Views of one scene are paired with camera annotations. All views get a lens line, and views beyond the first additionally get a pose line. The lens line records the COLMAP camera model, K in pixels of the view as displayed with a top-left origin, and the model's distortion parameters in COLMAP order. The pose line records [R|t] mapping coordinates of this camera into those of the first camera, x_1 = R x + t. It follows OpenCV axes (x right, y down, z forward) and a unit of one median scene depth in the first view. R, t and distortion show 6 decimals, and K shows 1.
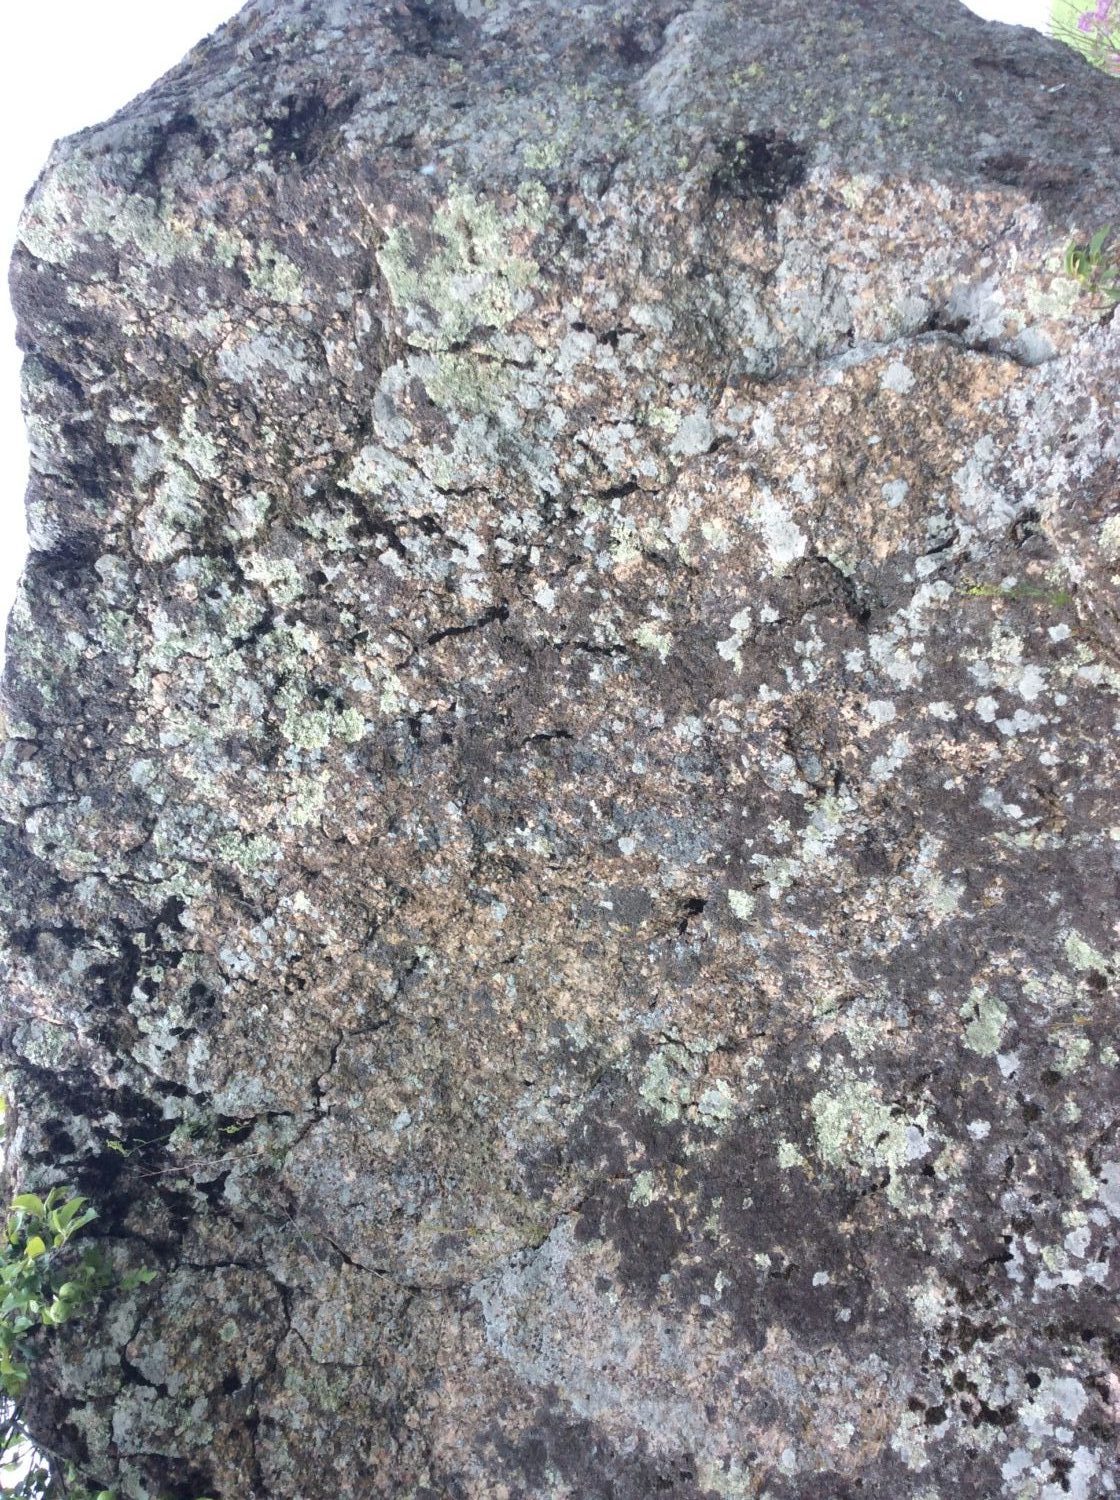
lens RADIAL K [[1364.2, 0, 554.6], [0, 1364.2, 746.4], [0, 0, 1]] dist [0.171255, -0.390181]
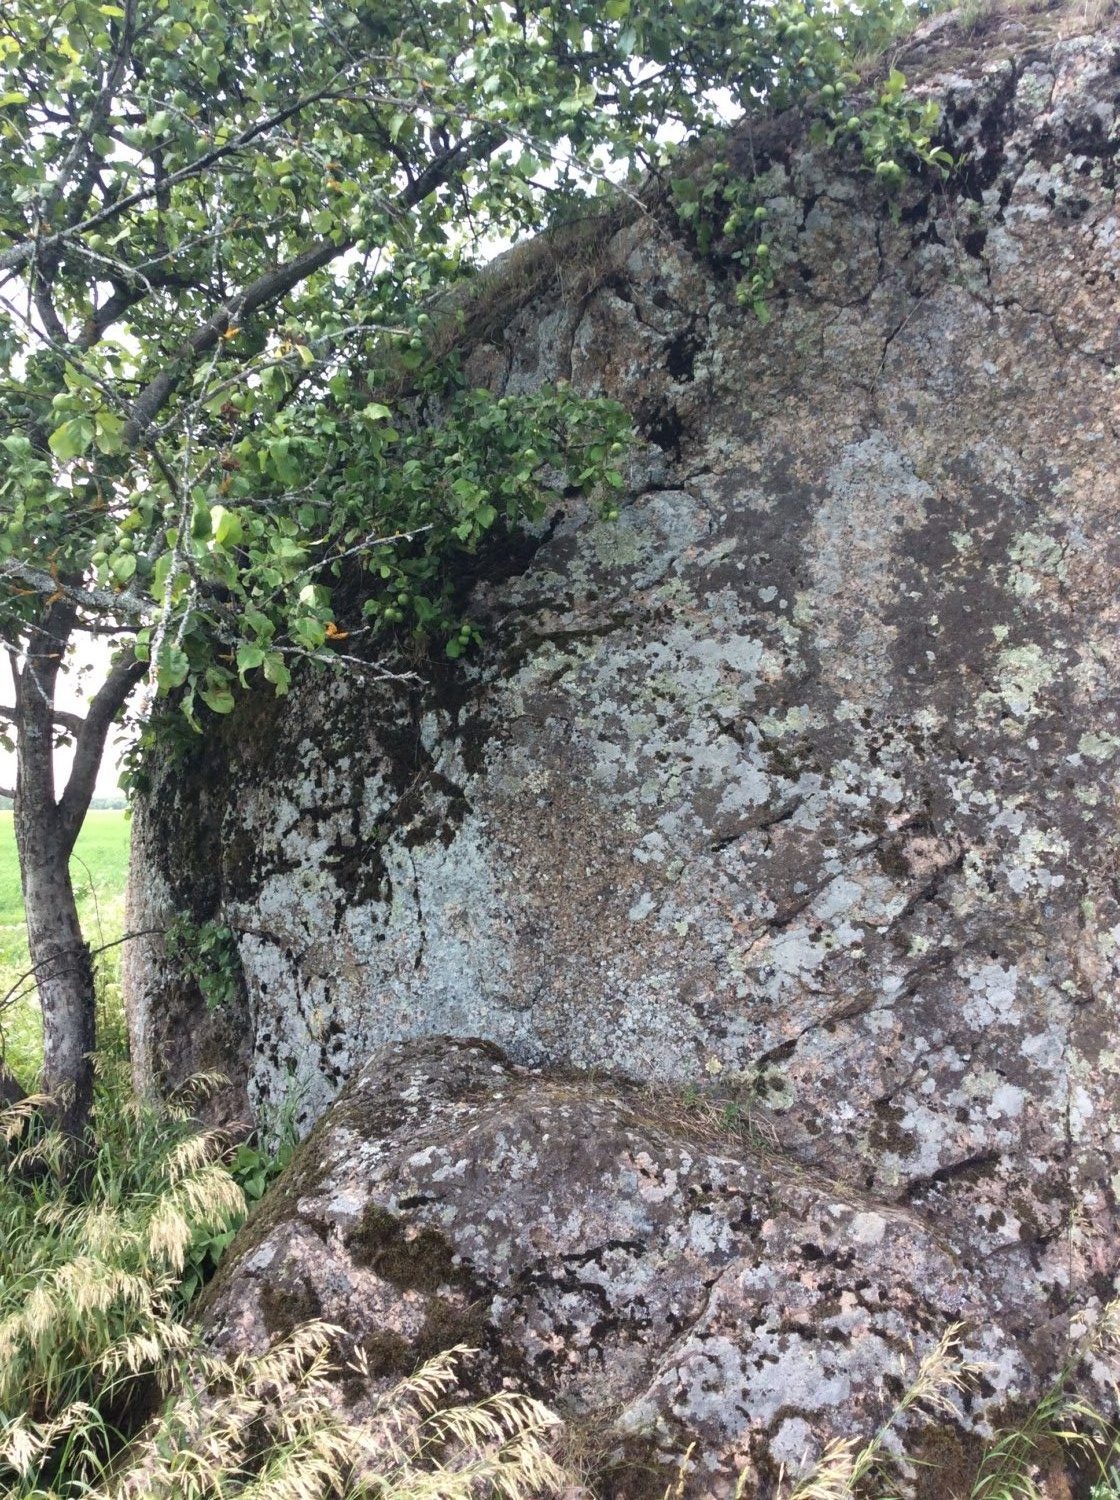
lens RADIAL K [[1379.9, 0, 544.7], [0, 1379.9, 758.5], [0, 0, 1]] dist [0.134494, -0.281670]
pose [[0.129427, 0.954088, 0.270120, -0.199835], [-0.928644, 0.021117, 0.370371, 0.190735], [0.347663, -0.298781, 0.888741, -0.679300]]
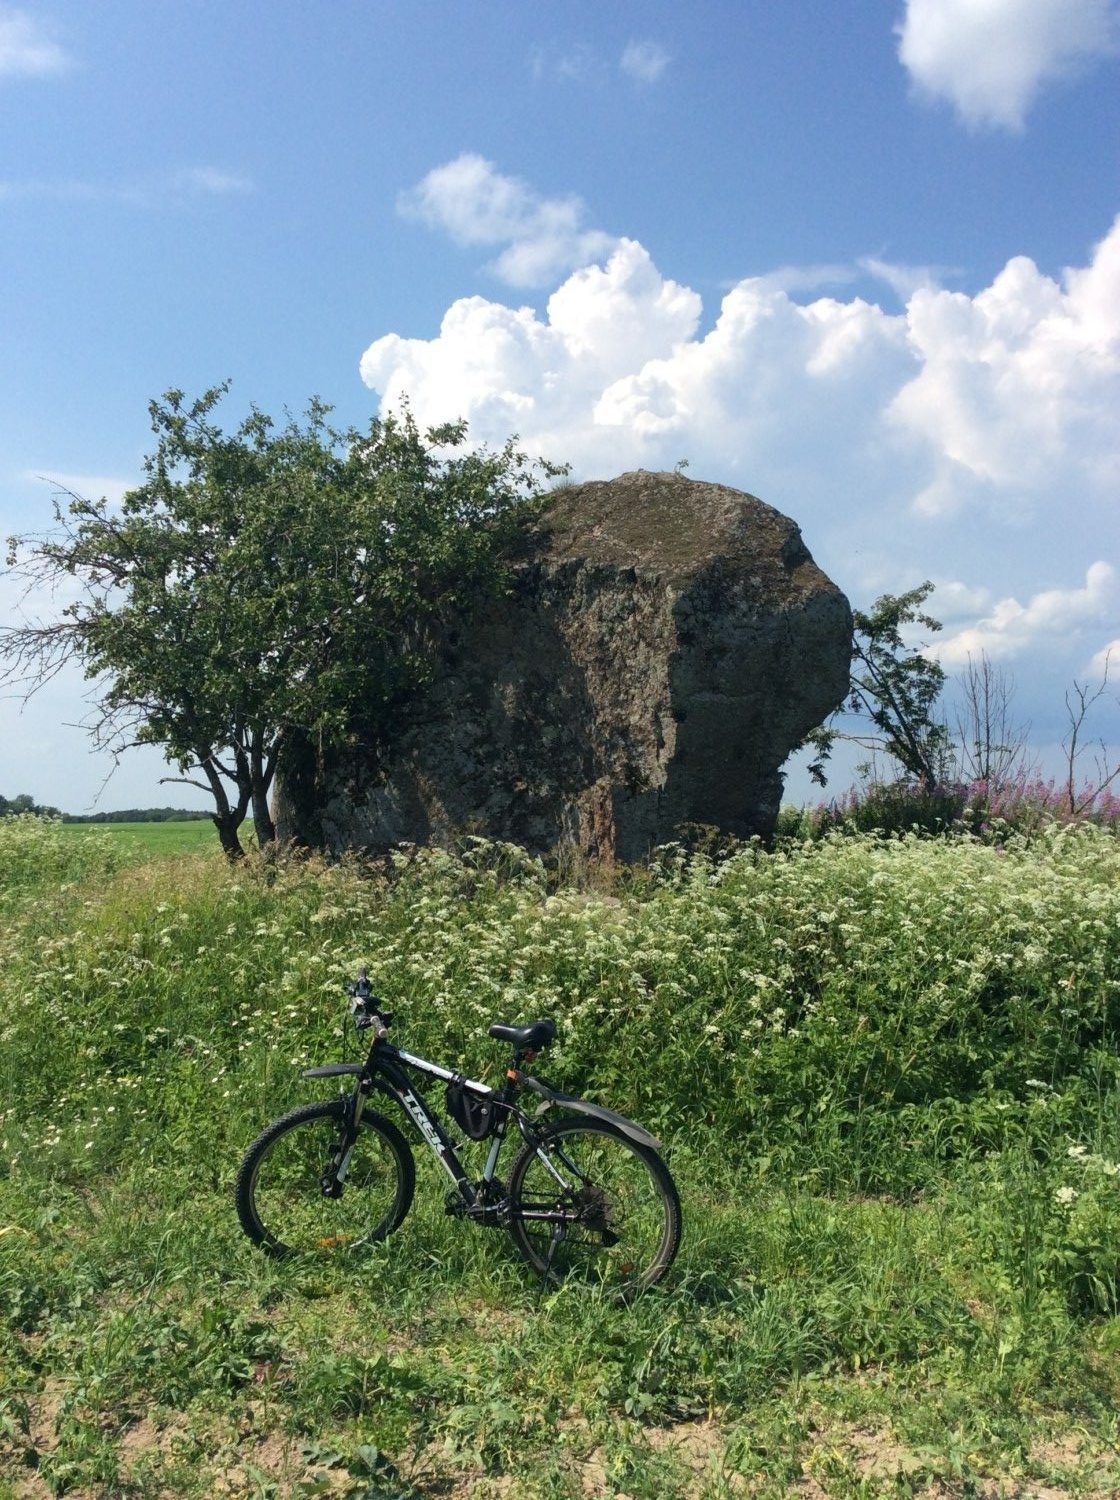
lens RADIAL K [[1405.9, 0, 519.3], [0, 1405.9, 749.9], [0, 0, 1]] dist [0.151133, -0.326318]
pose [[0.151231, 0.956266, 0.250370, -1.160389], [-0.912073, 0.037335, 0.408324, -1.937761], [0.381119, -0.290107, 0.877830, -4.055495]]
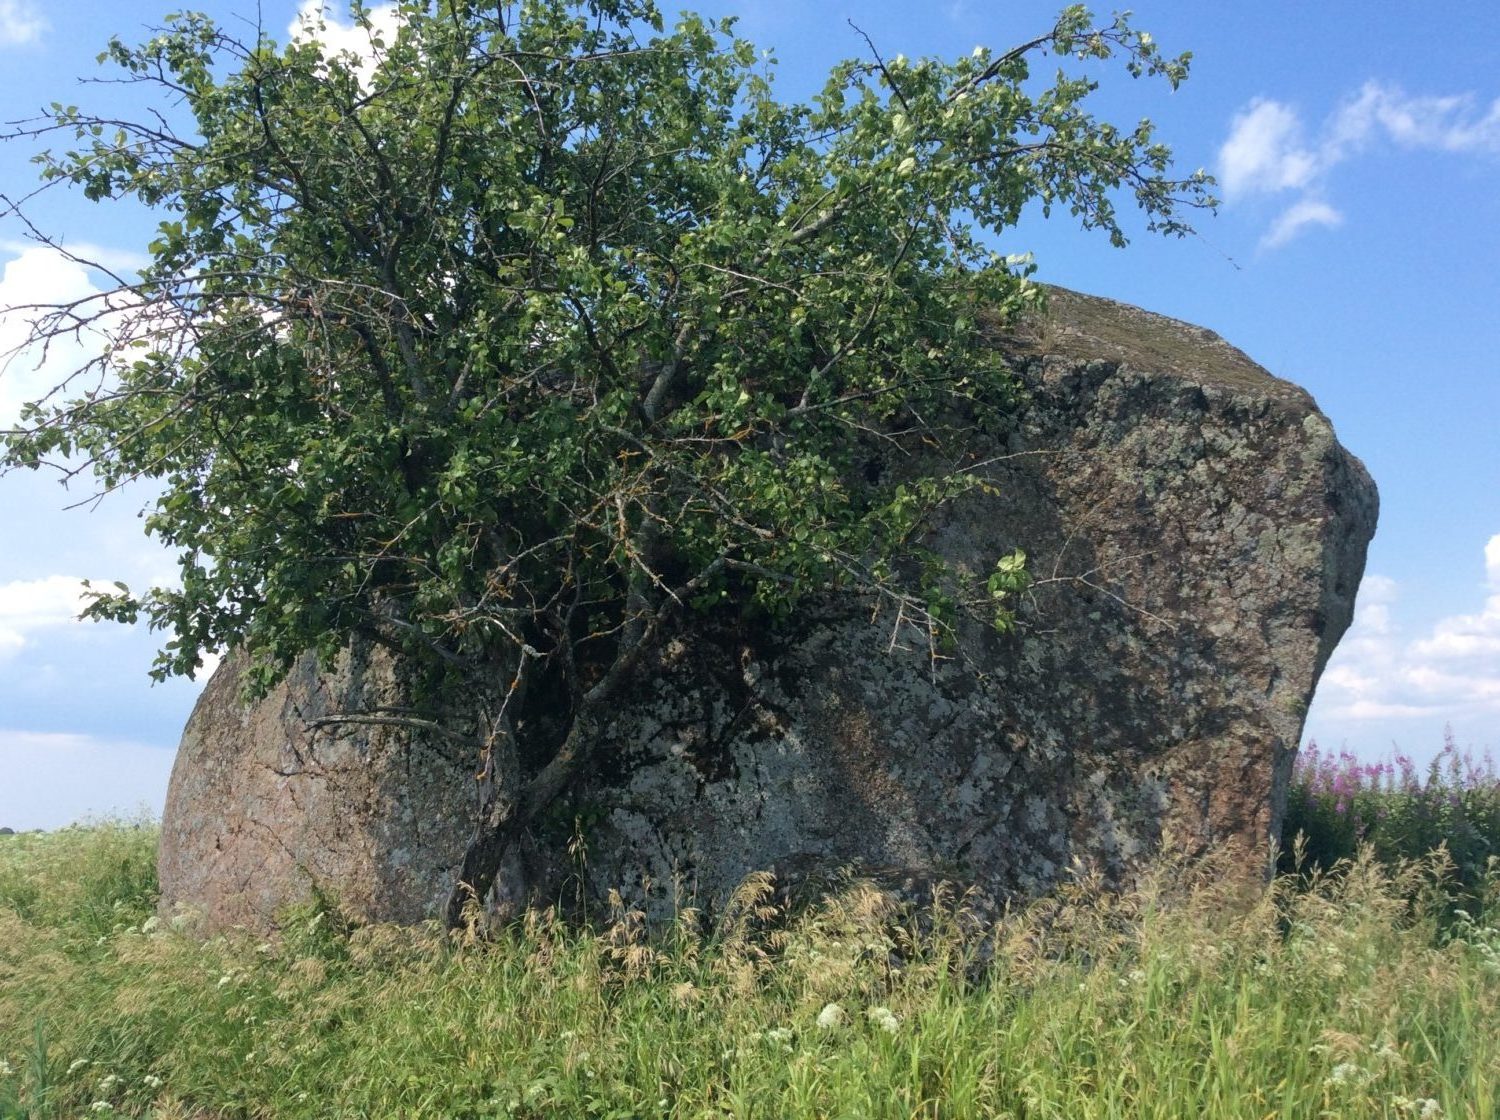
lens RADIAL K [[1405.9, 0, 747.6], [0, 1405.9, 552.3], [0, 0, 1]] dist [0.151133, -0.326318]
pose [[-0.043657, 0.988263, 0.146389, -0.465545], [-0.966769, -0.004845, -0.255607, 1.768910], [-0.251898, -0.152683, 0.955633, -1.962201]]
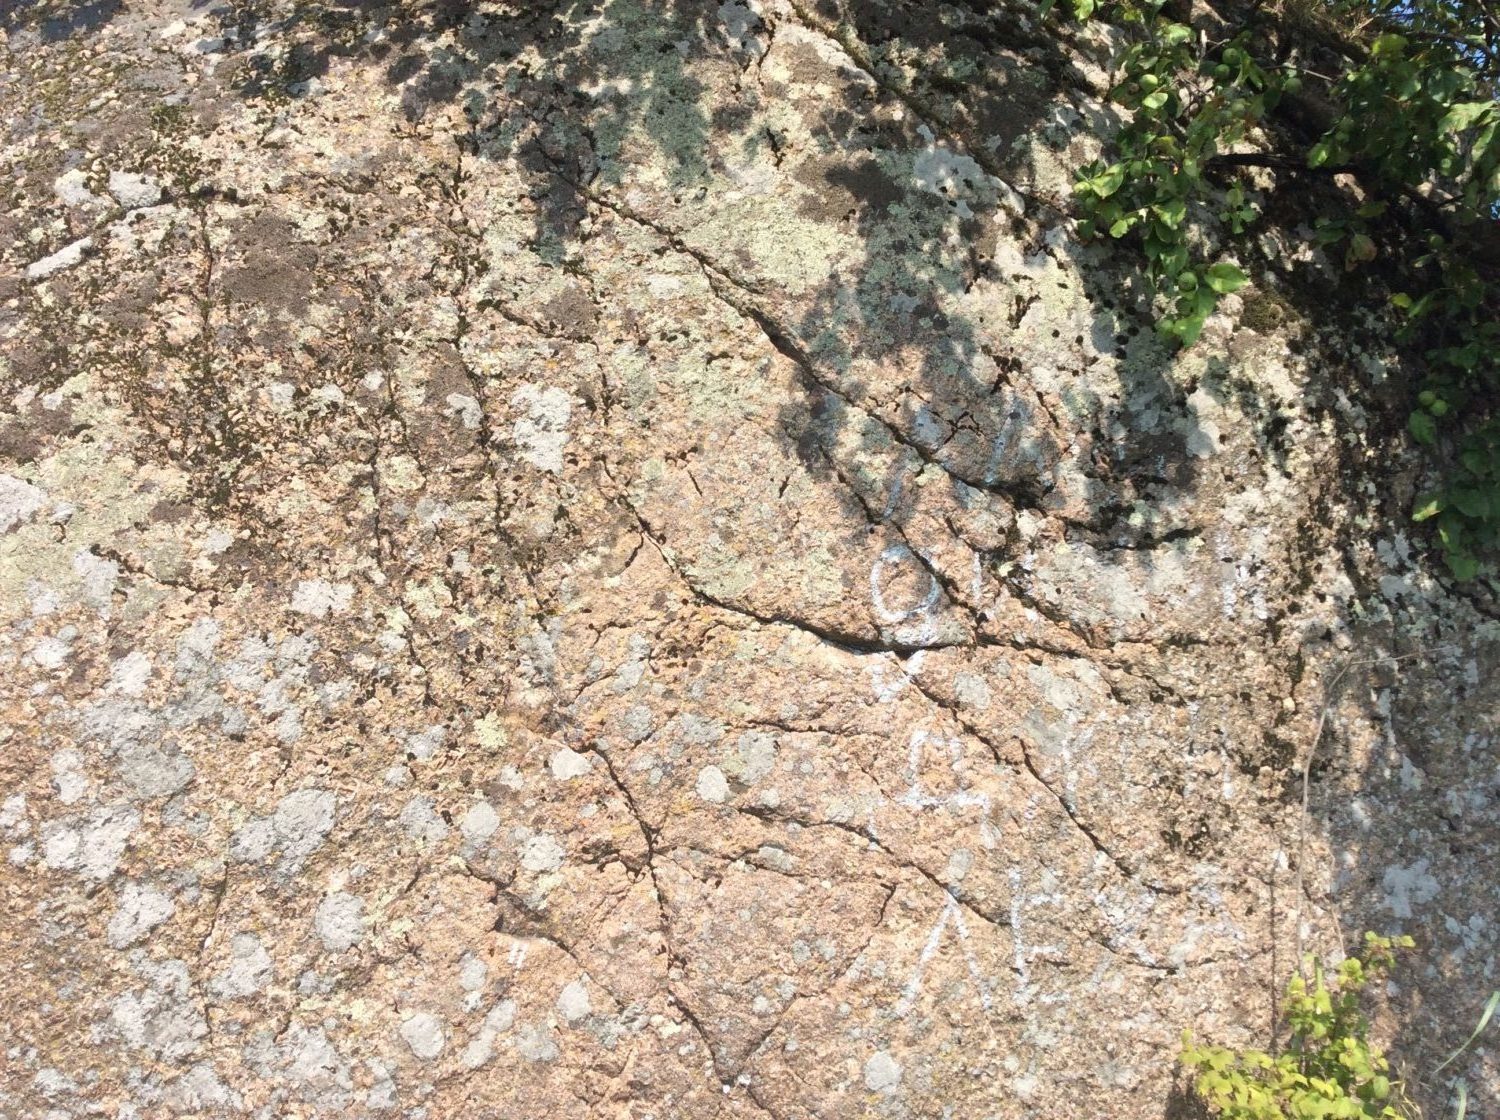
lens RADIAL K [[1405.9, 0, 747.6], [0, 1405.9, 552.3], [0, 0, 1]] dist [0.151133, -0.326318]
pose [[-0.278759, 0.960195, 0.017840, 0.543073], [-0.307667, -0.071692, -0.948789, 2.936879], [-0.909744, -0.269973, 0.315405, 1.256703]]
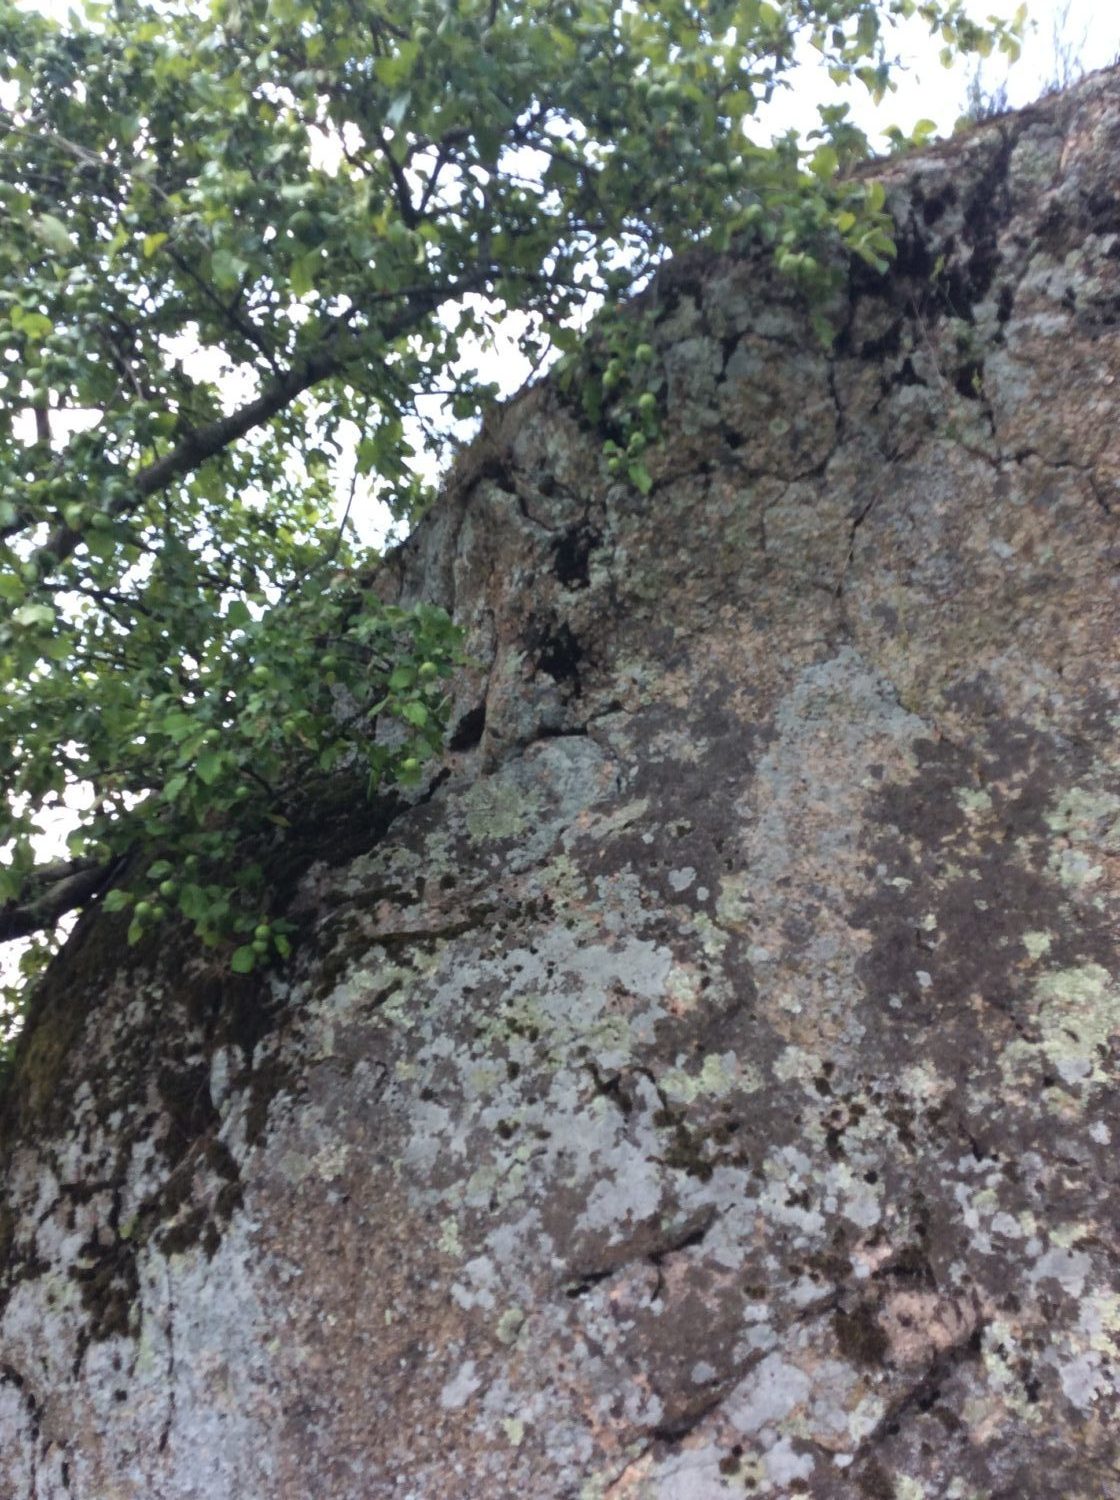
lens RADIAL K [[1380.6, 0, 540.0], [0, 1380.6, 749.2], [0, 0, 1]] dist [0.143874, -0.267228]
pose [[0.150148, 0.988179, 0.030942, -0.056467], [-0.855422, 0.114158, 0.505194, 0.073746], [0.495690, -0.102323, 0.862451, -0.044438]]
